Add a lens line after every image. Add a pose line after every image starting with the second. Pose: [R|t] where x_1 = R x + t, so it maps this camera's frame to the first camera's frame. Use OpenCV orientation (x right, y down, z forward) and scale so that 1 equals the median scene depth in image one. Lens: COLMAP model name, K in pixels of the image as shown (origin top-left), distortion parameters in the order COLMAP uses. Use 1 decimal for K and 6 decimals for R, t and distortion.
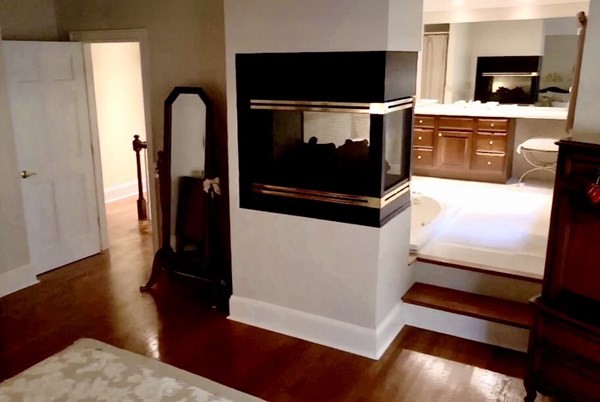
lens RADIAL K [[527.6, 0, 298.6], [0, 527.6, 200.1], [0, 0, 1]] dist [0.044653, 0.011021]
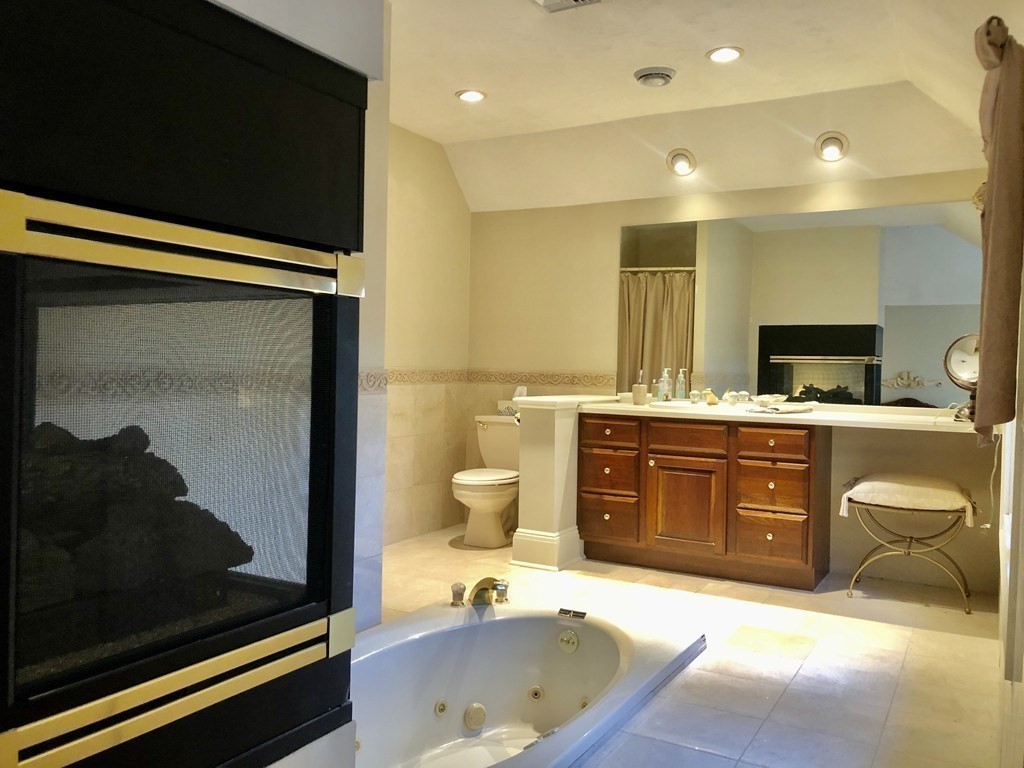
lens RADIAL K [[850.8, 0, 513.5], [0, 850.8, 383.8], [0, 0, 1]] dist [0.017230, 0.009735]
pose [[0.999420, 0.033676, 0.004993, 0.154785], [-0.031635, 0.972849, -0.229267, -0.028129], [-0.012578, 0.228976, 0.973351, 0.340800]]
